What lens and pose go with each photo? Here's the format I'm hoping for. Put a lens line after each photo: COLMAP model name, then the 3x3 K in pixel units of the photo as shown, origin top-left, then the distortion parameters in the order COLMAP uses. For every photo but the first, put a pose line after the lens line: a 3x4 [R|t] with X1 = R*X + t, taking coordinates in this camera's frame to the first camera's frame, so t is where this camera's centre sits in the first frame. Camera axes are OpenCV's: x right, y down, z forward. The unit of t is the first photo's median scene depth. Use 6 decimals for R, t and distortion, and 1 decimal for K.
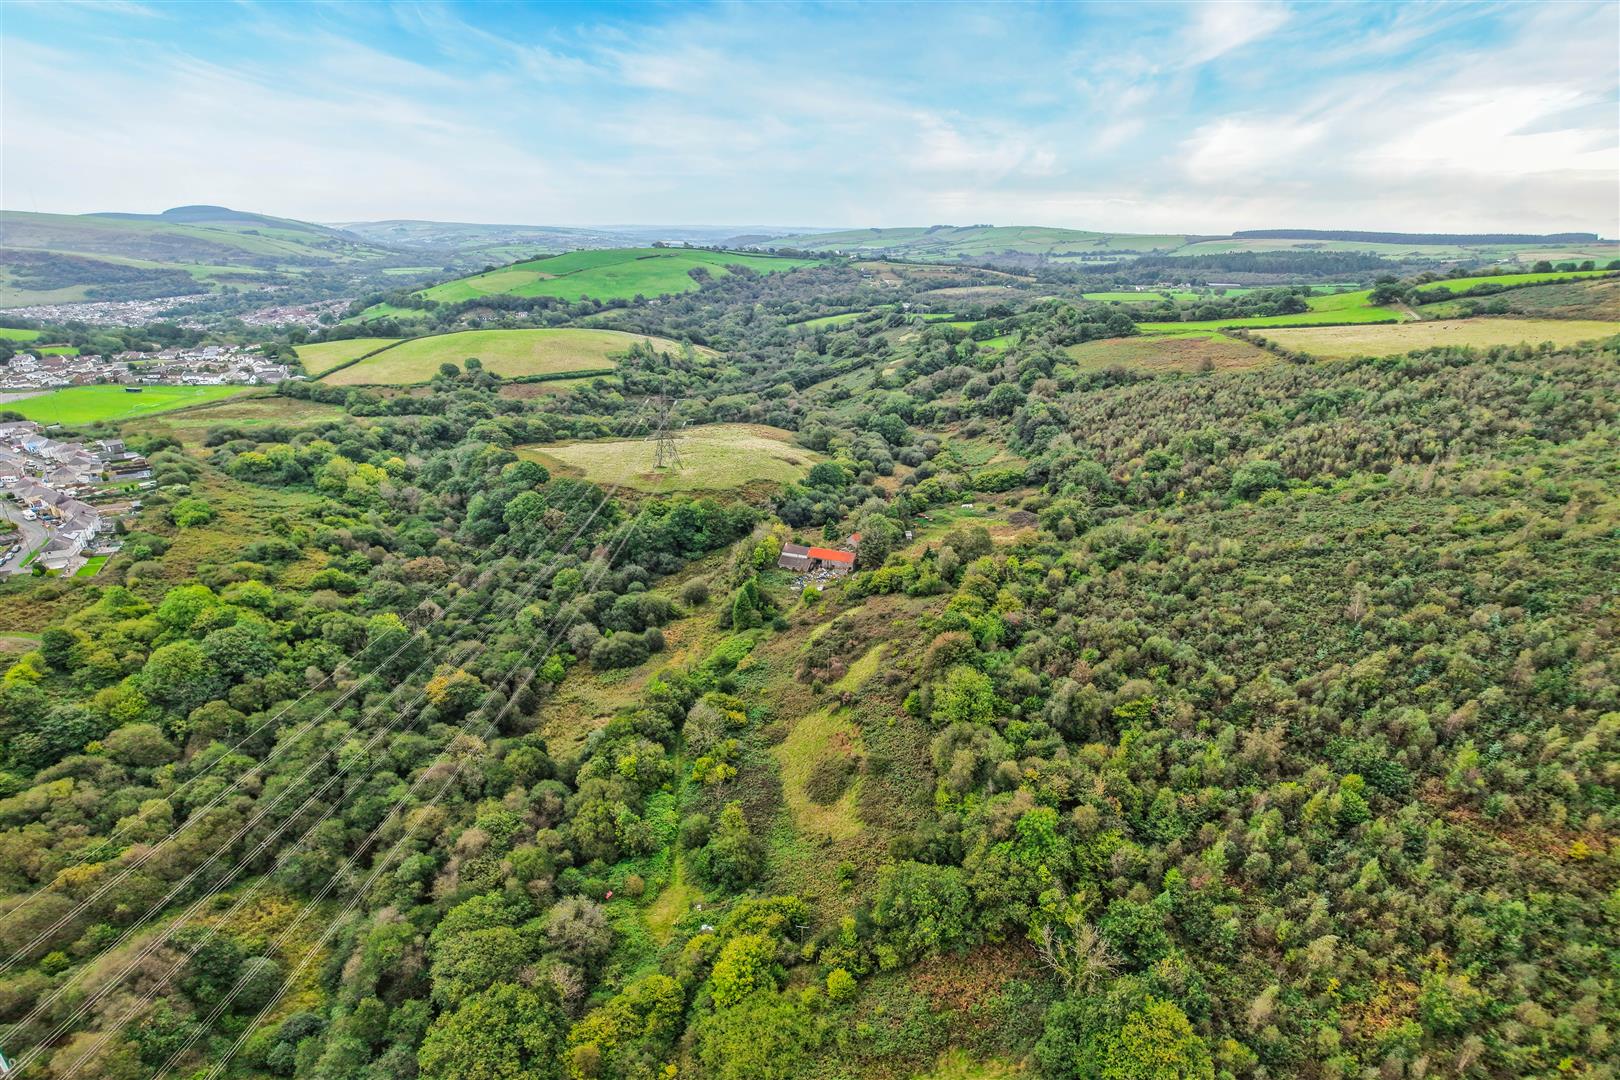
lens RADIAL K [[824.3, 0, 811.2], [0, 824.3, 551.8], [0, 0, 1]] dist [-0.050788, -0.001054]
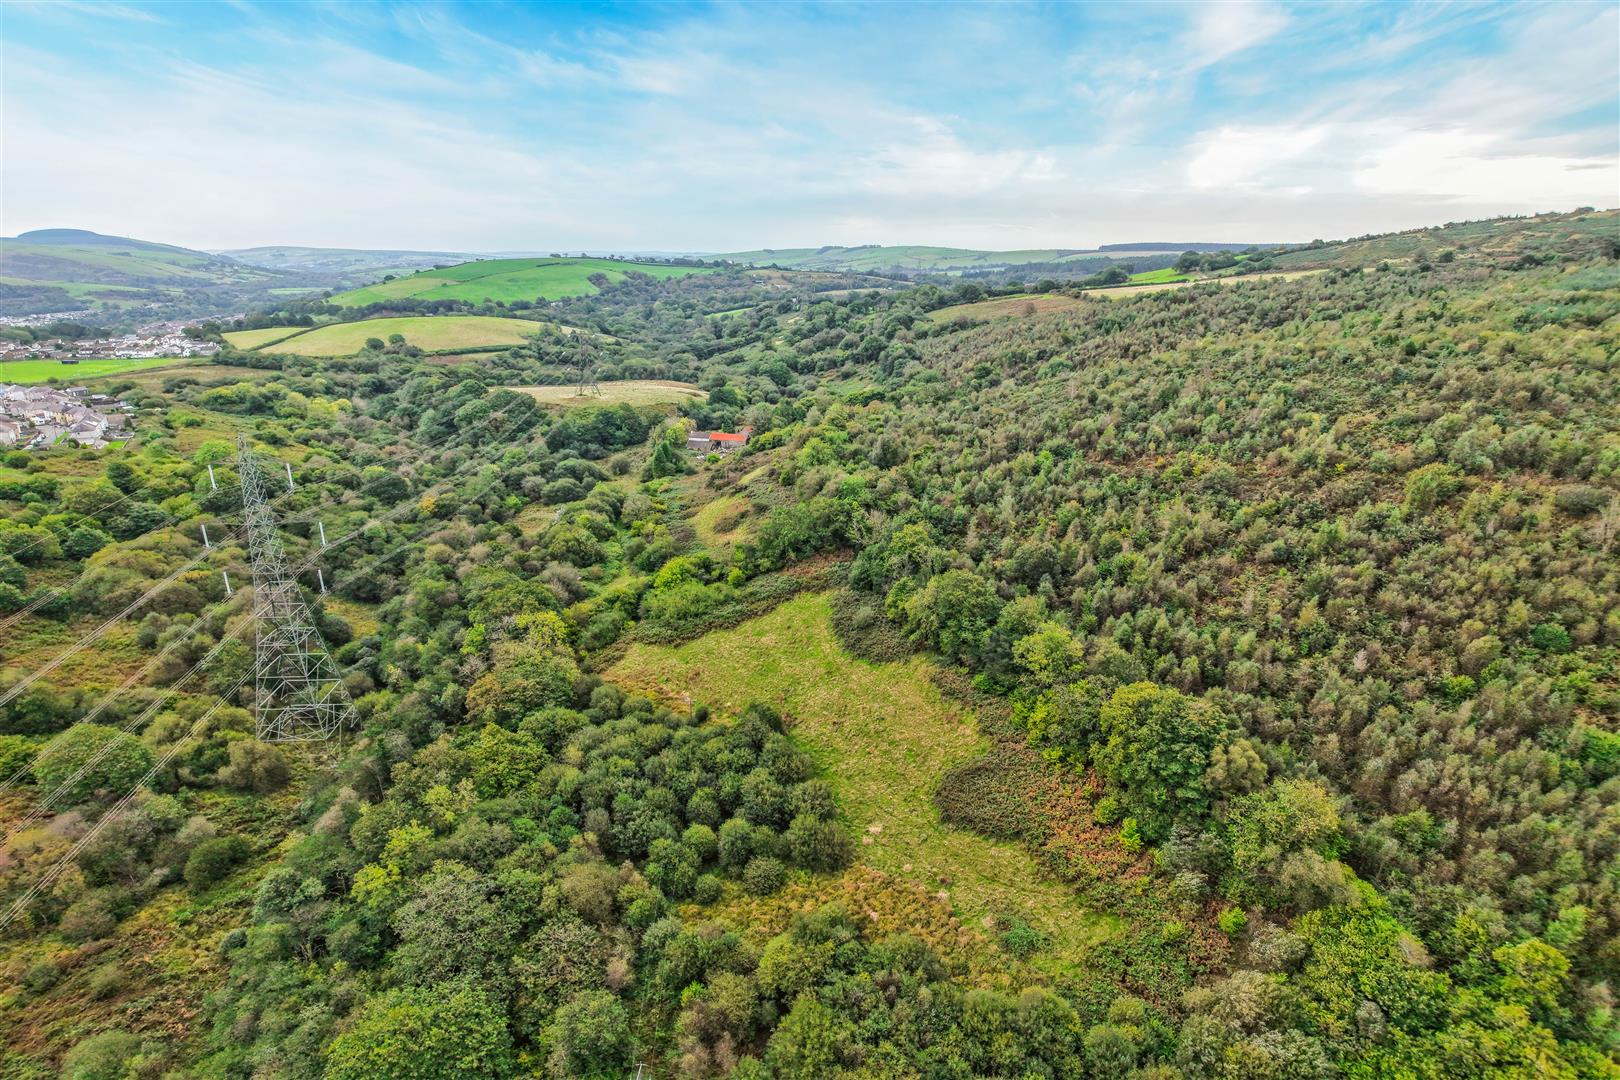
lens RADIAL K [[824.3, 0, 811.2], [0, 824.3, 551.8], [0, 0, 1]] dist [-0.050788, -0.001054]
pose [[0.992670, -0.043621, 0.112707, 0.001027], [0.046769, 0.998582, -0.025430, 0.133651], [-0.111438, 0.030515, 0.993303, -0.160783]]
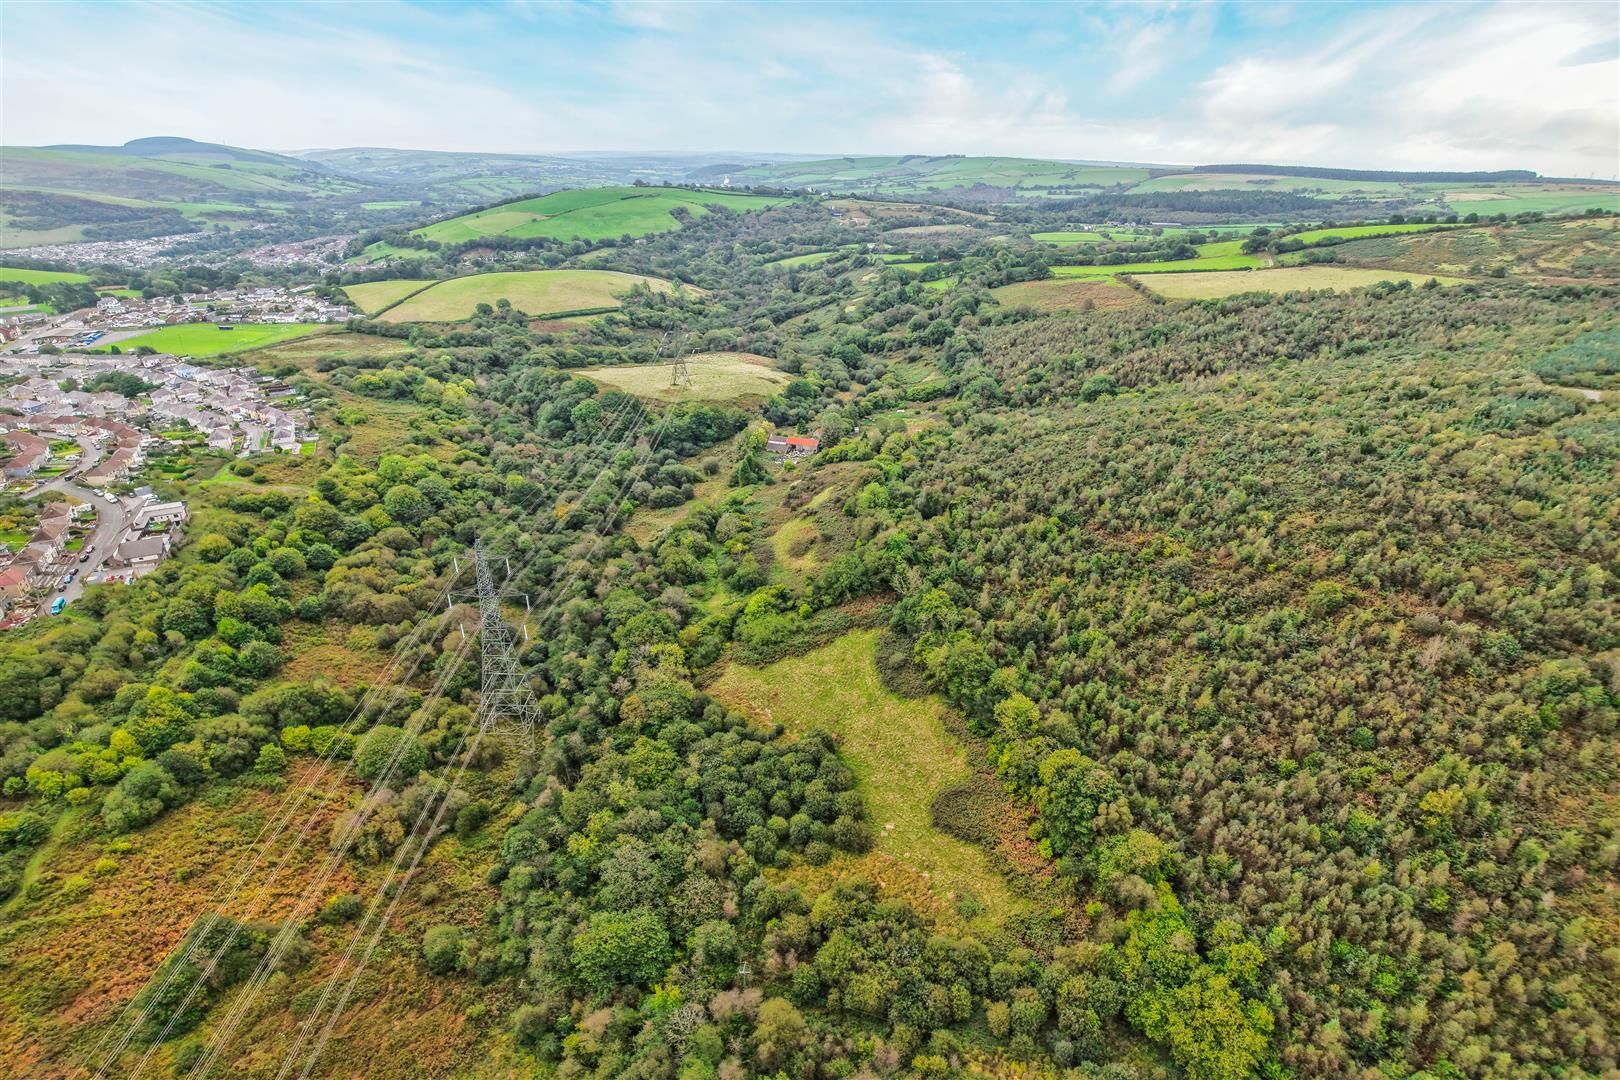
lens RADIAL K [[824.3, 0, 811.2], [0, 824.3, 551.8], [0, 0, 1]] dist [-0.050788, -0.001054]
pose [[0.999540, -0.010676, 0.028388, -0.002050], [0.008390, 0.996802, 0.079470, 0.051216], [-0.029146, -0.079195, 0.996433, -0.288426]]
